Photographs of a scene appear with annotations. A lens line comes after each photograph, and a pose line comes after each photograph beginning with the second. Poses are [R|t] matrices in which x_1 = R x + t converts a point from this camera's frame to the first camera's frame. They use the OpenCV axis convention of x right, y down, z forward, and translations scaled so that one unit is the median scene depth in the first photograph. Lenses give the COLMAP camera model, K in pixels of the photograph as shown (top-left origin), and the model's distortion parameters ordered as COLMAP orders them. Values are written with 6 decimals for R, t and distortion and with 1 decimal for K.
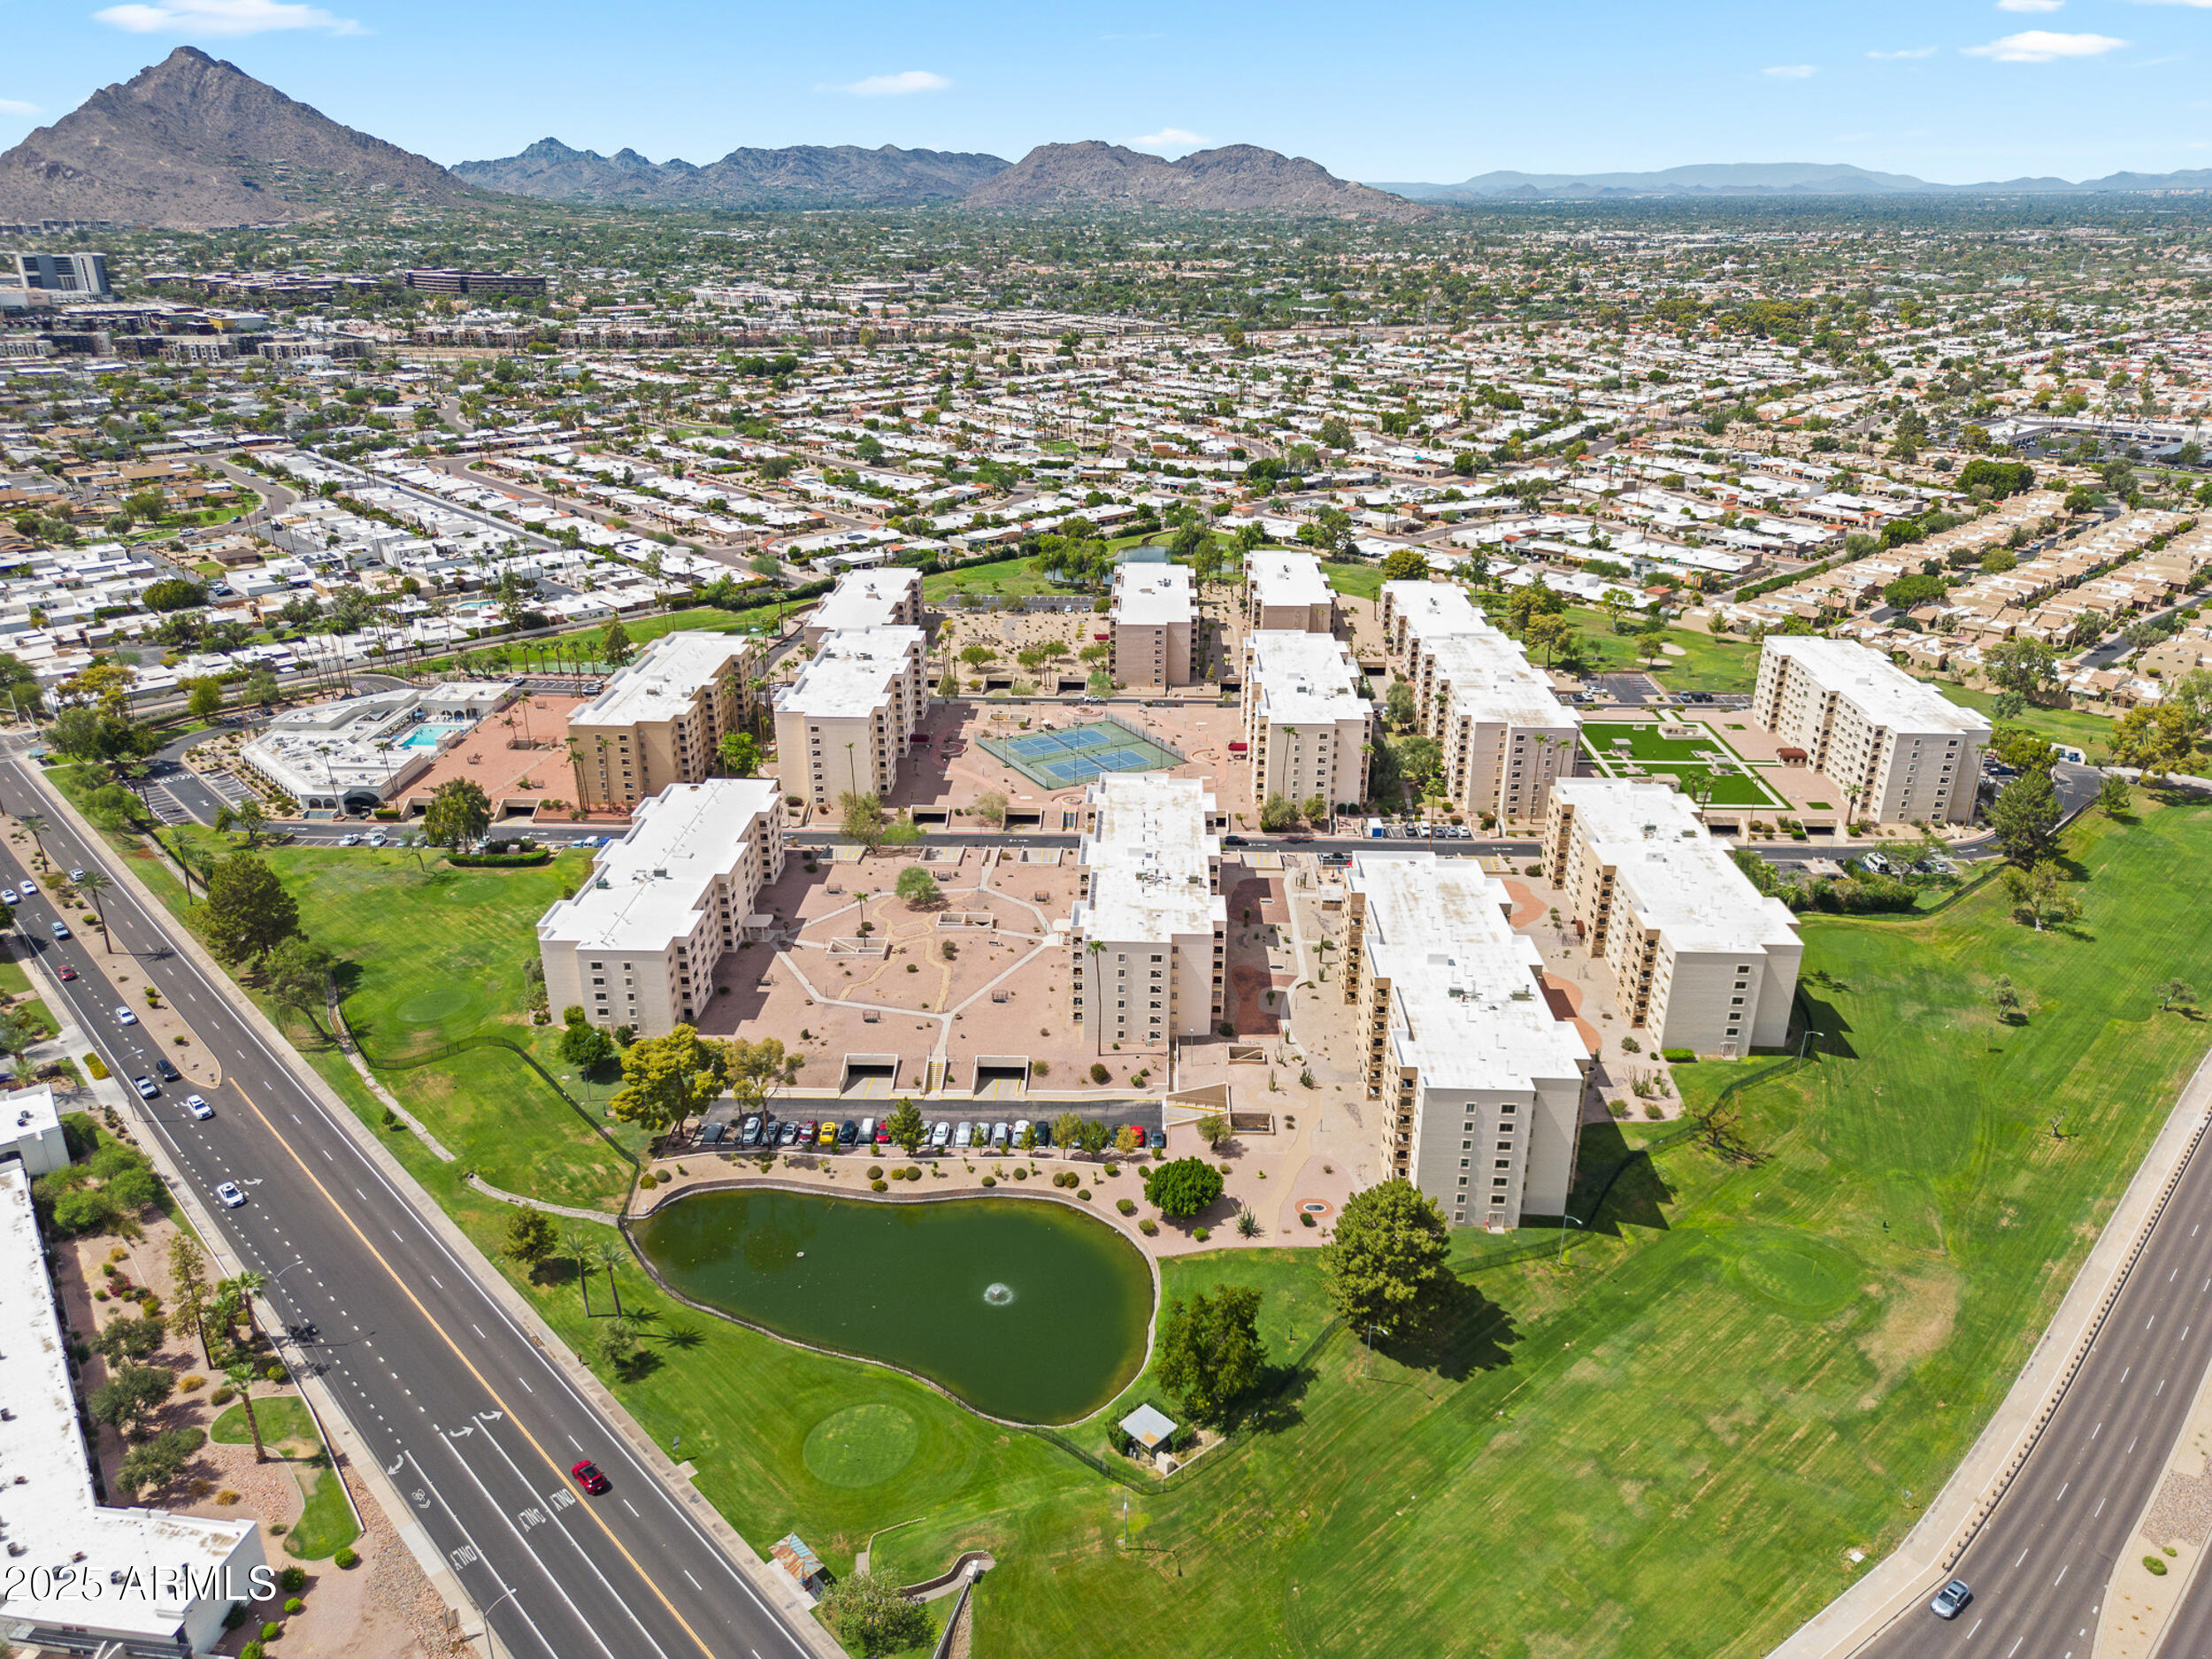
lens RADIAL K [[1556.3, 0, 1106.0], [0, 1556.3, 829.5], [0, 0, 1]] dist [0.026413, -0.002234]
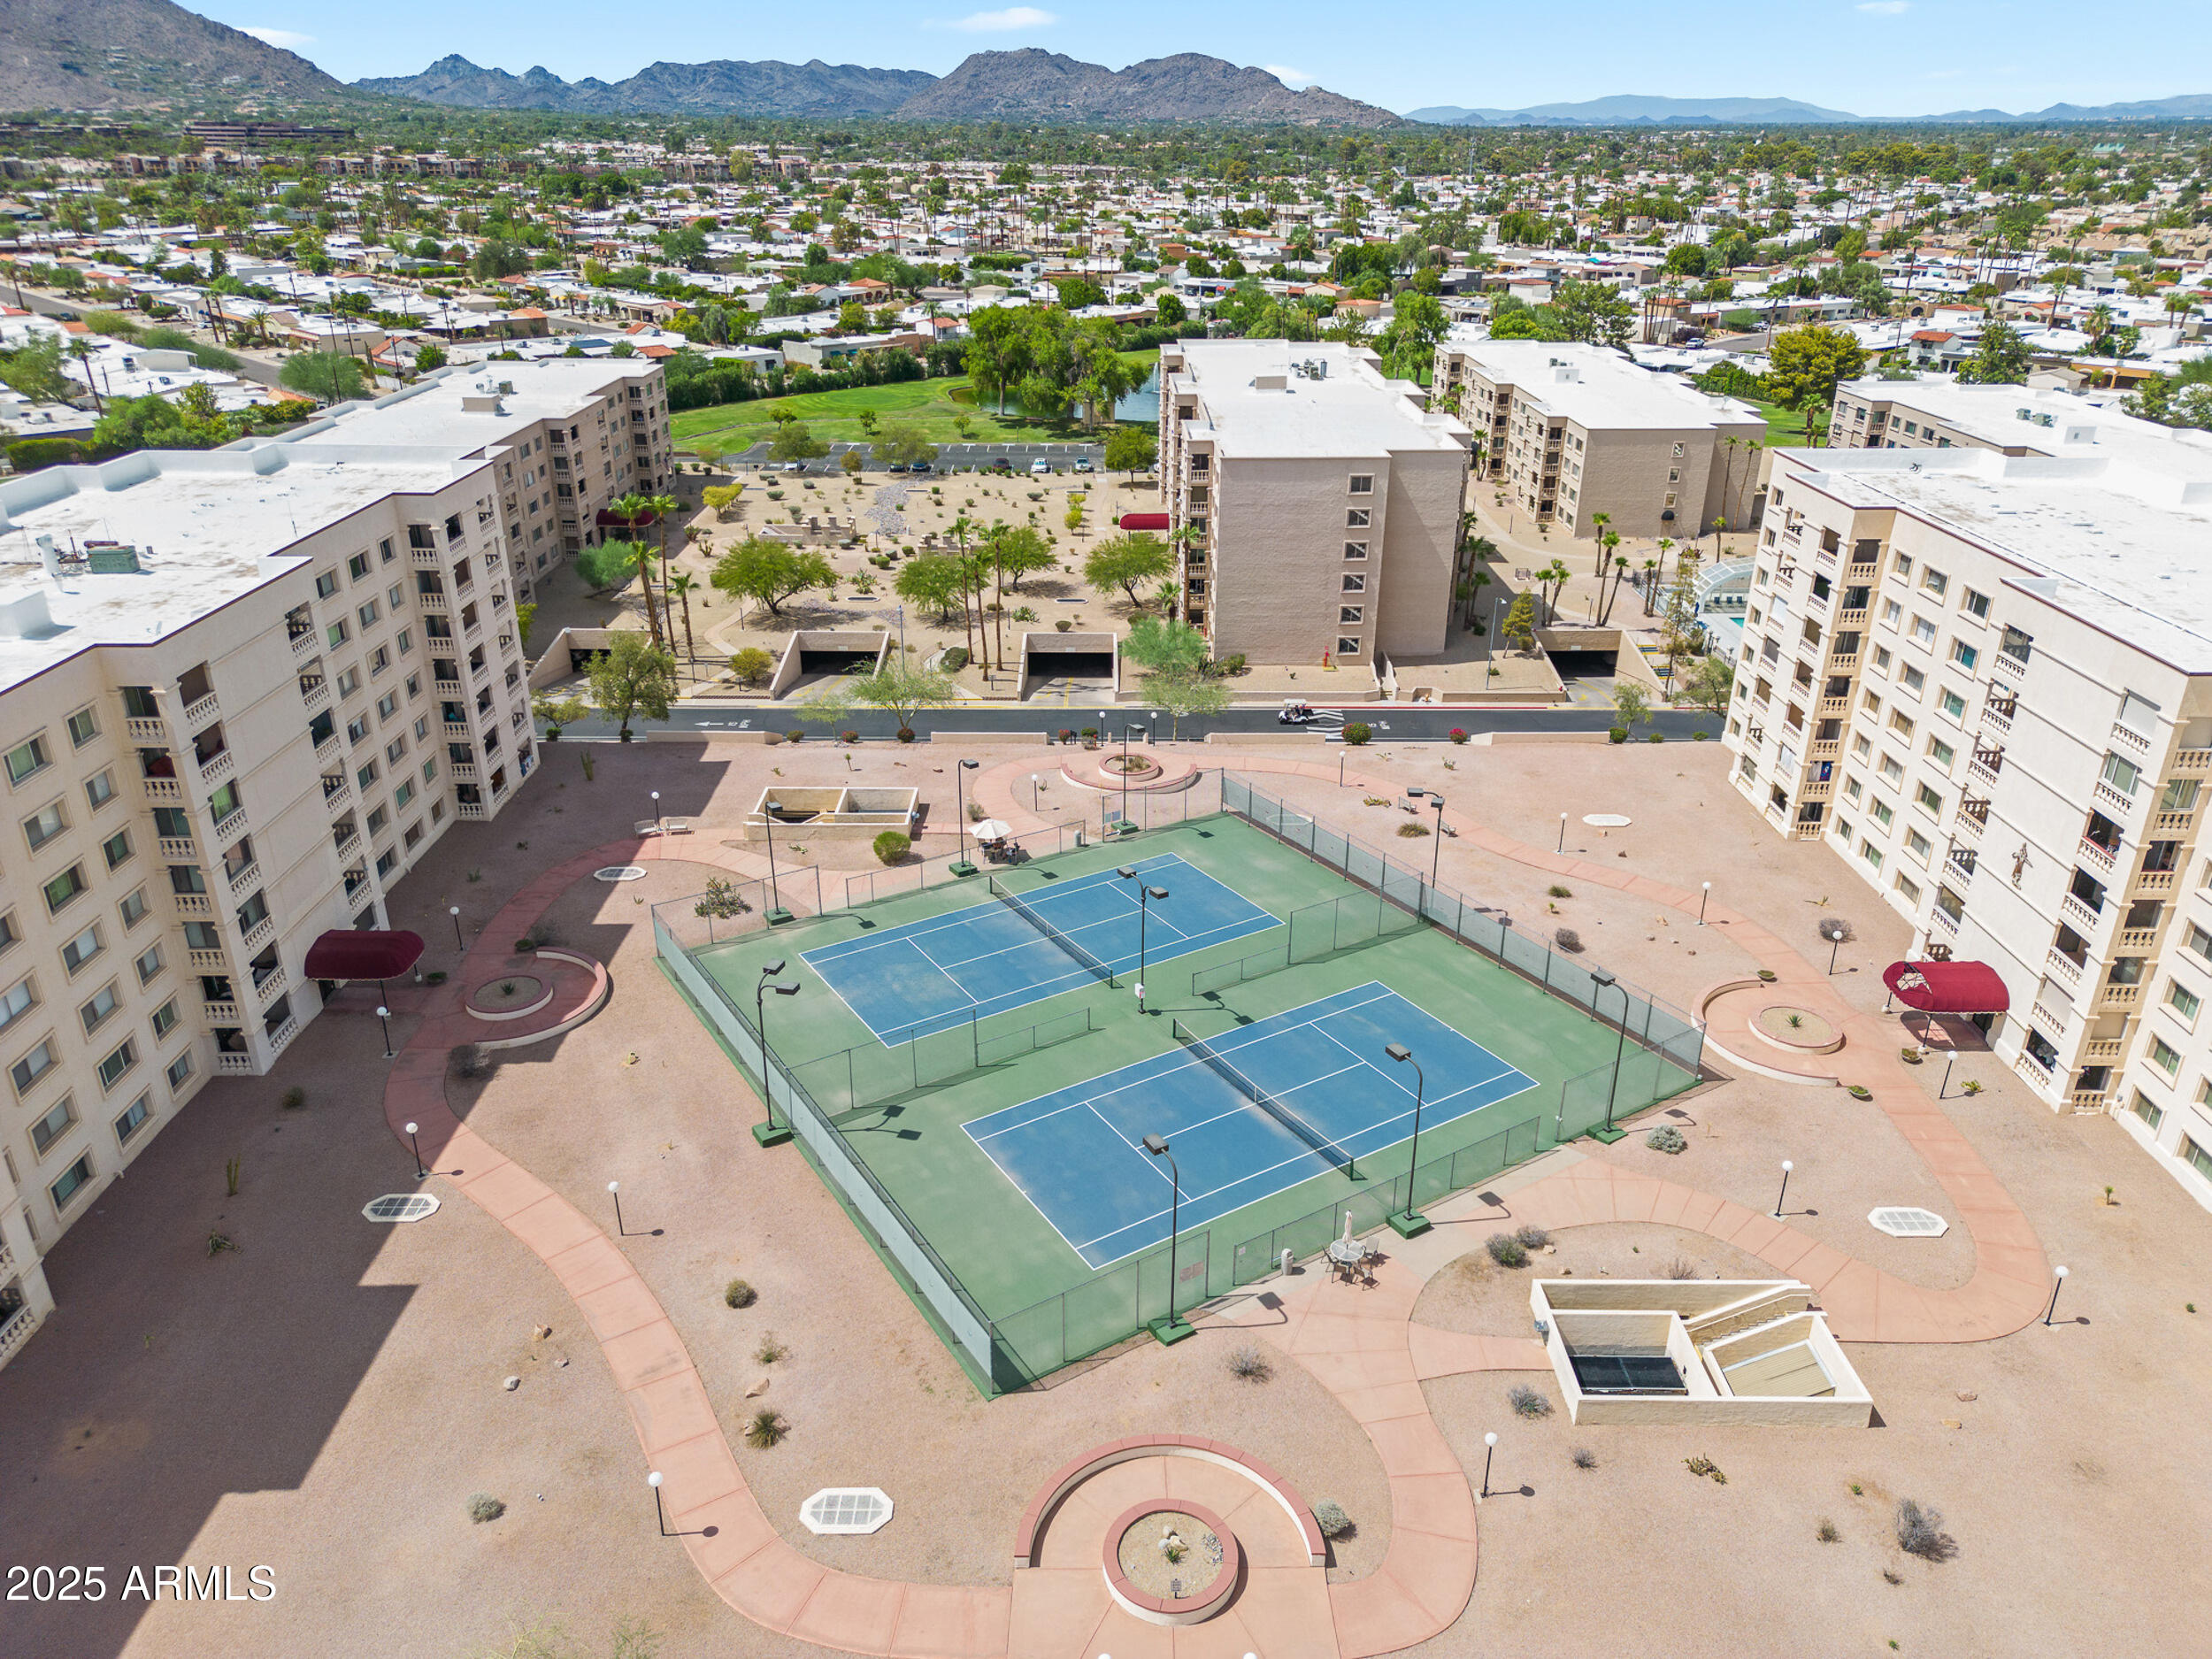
lens RADIAL K [[1556.3, 0, 1106.0], [0, 1556.3, 829.5], [0, 0, 1]] dist [0.026413, -0.002234]
pose [[0.999348, -0.014715, 0.032976, -0.021668], [0.013569, 0.999305, 0.034716, -0.059786], [-0.033464, -0.034246, 0.998853, 0.585782]]
